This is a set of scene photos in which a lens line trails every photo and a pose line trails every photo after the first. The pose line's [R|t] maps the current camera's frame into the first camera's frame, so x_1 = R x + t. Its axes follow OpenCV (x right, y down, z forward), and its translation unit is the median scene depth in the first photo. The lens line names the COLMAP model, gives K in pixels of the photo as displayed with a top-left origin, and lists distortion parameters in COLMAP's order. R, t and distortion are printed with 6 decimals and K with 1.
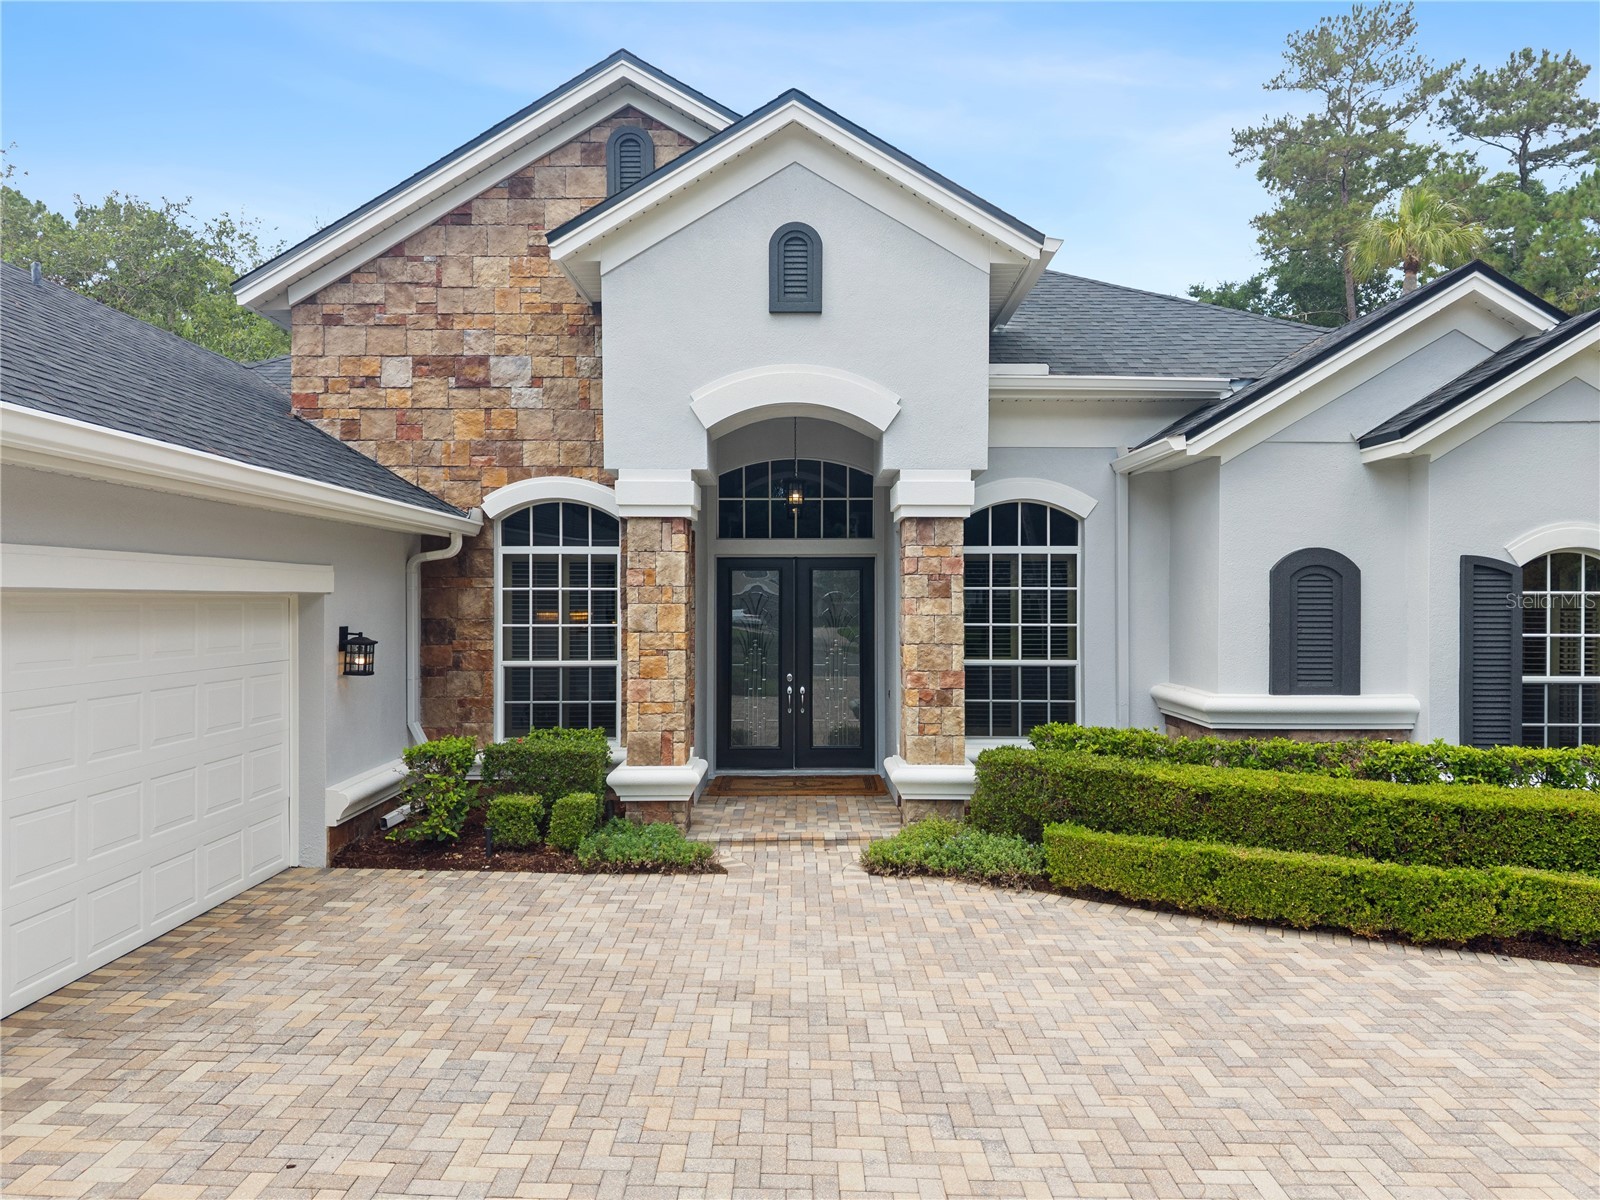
lens RADIAL K [[1100.6, 0, 800.0], [0, 1100.6, 600.0], [0, 0, 1]] dist [0.048422, -0.001557]
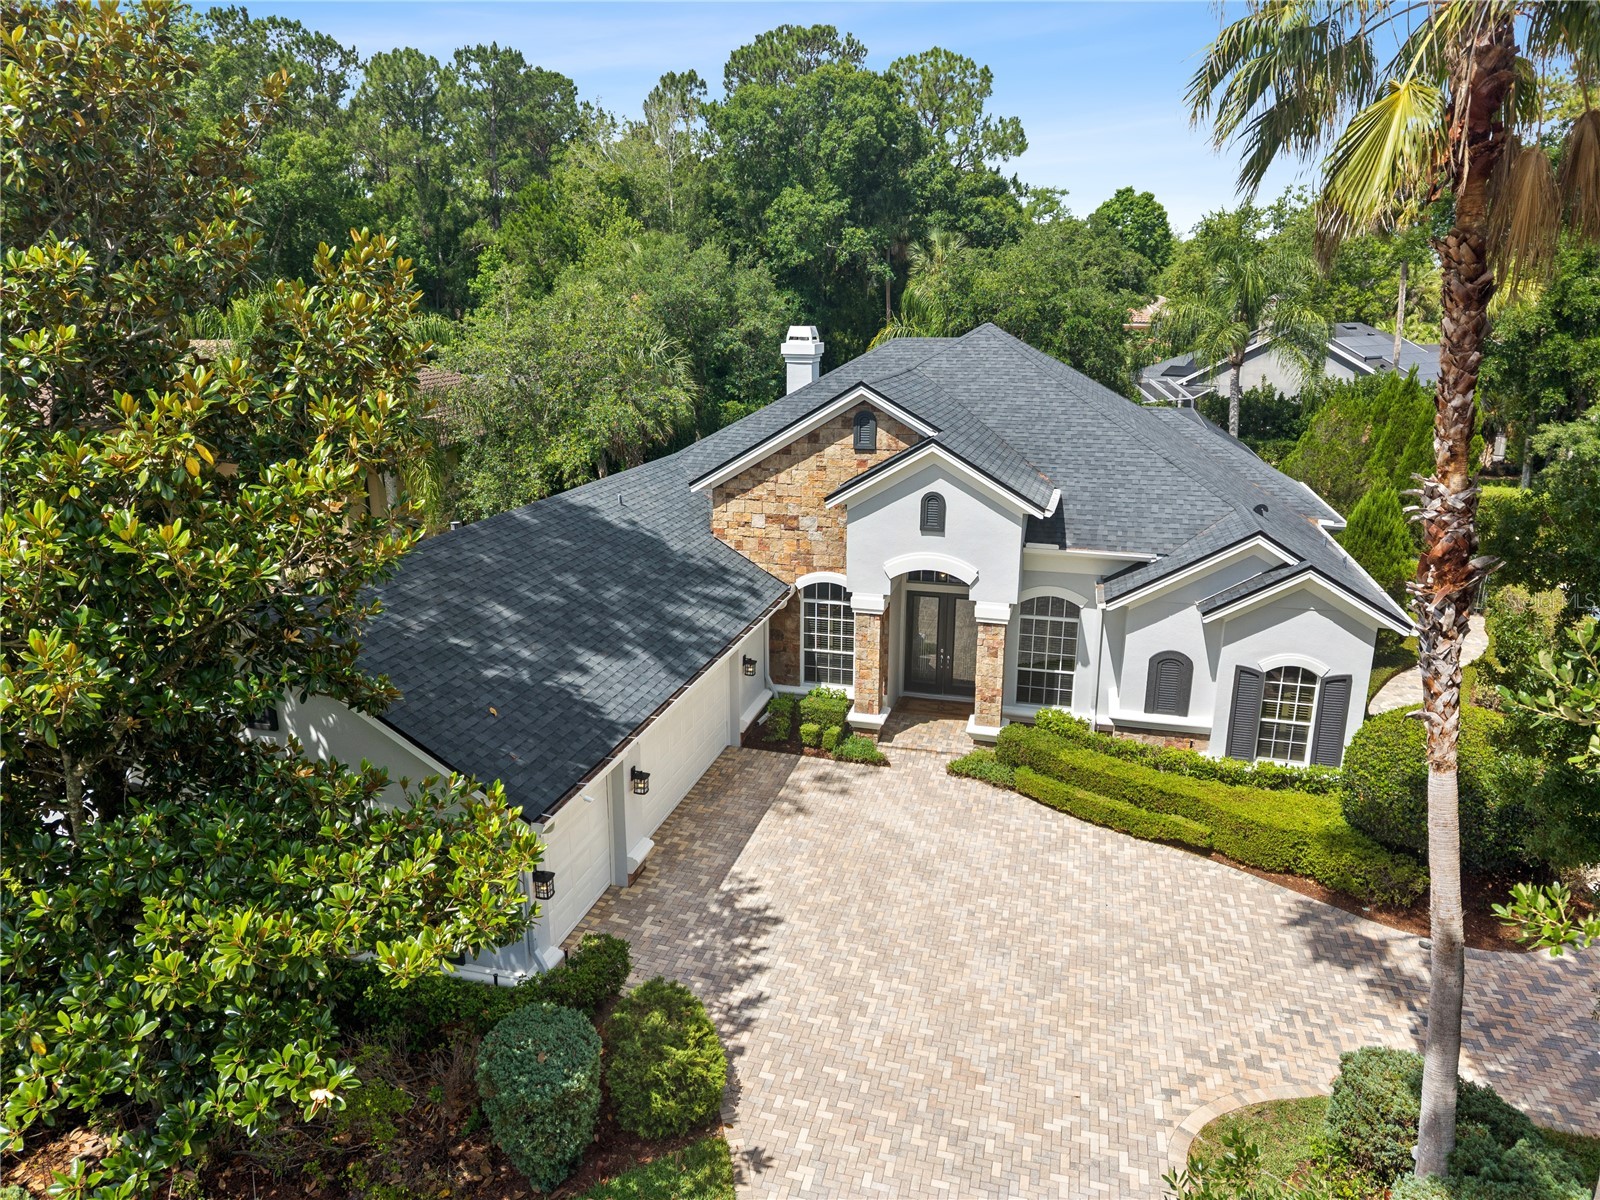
lens RADIAL K [[1094.4, 0, 735.1], [0, 1094.4, 600.4], [0, 0, 1]] dist [0.001915, -0.000330]
pose [[0.950897, 0.074504, -0.300406, 0.289087], [0.010085, 0.962622, 0.270662, -0.722138], [0.309343, -0.260401, 0.914603, -1.171983]]
